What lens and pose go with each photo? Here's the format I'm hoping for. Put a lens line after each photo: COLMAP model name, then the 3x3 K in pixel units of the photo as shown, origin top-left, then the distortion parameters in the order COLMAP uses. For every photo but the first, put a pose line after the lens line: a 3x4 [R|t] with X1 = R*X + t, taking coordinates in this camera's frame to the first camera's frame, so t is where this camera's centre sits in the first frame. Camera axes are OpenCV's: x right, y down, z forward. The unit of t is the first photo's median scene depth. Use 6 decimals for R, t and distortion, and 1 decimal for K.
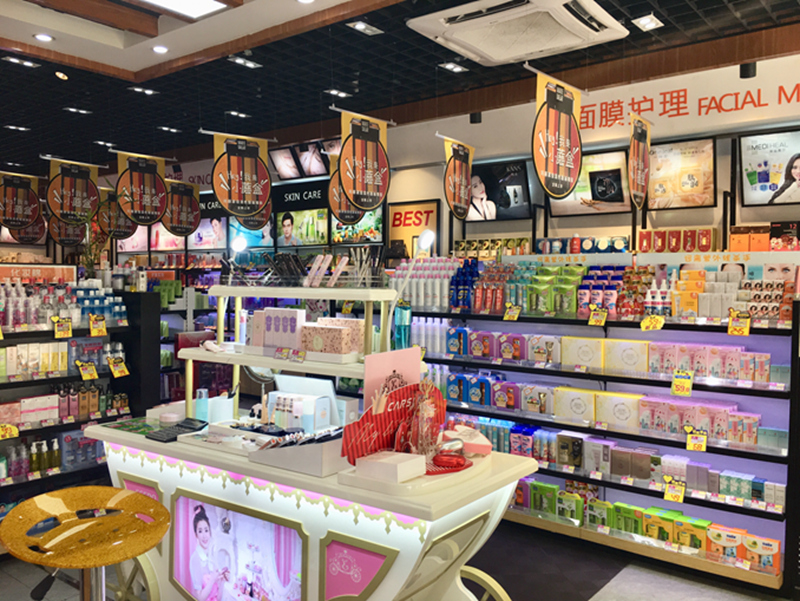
lens RADIAL K [[662.8, 0, 384.9], [0, 662.8, 294.7], [0, 0, 1]] dist [0.062869, -0.078600]
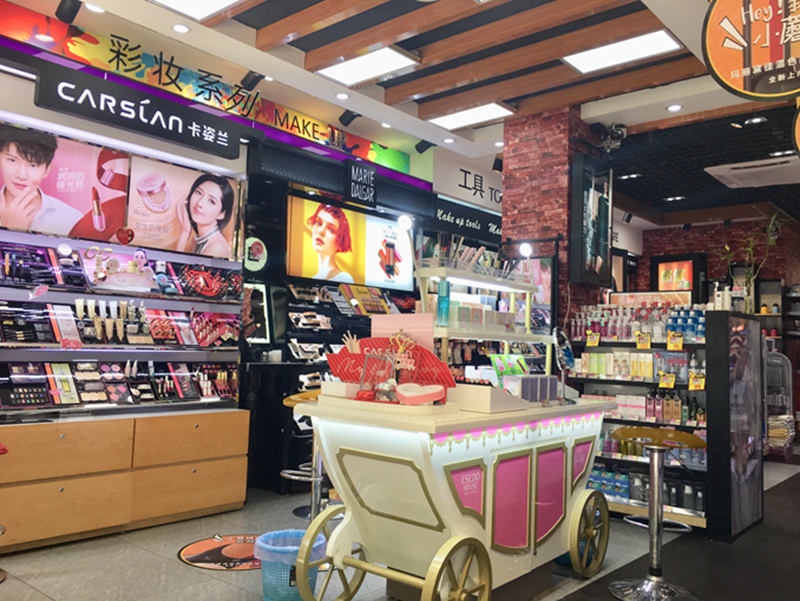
lens RADIAL K [[662.8, 0, 417.6], [0, 662.8, 293.0], [0, 0, 1]] dist [0.062869, -0.078600]
pose [[0.014175, -0.084716, -0.996304, 0.698873], [-0.047624, 0.995216, -0.085301, 0.082757], [0.998765, 0.048657, 0.010073, 0.553815]]
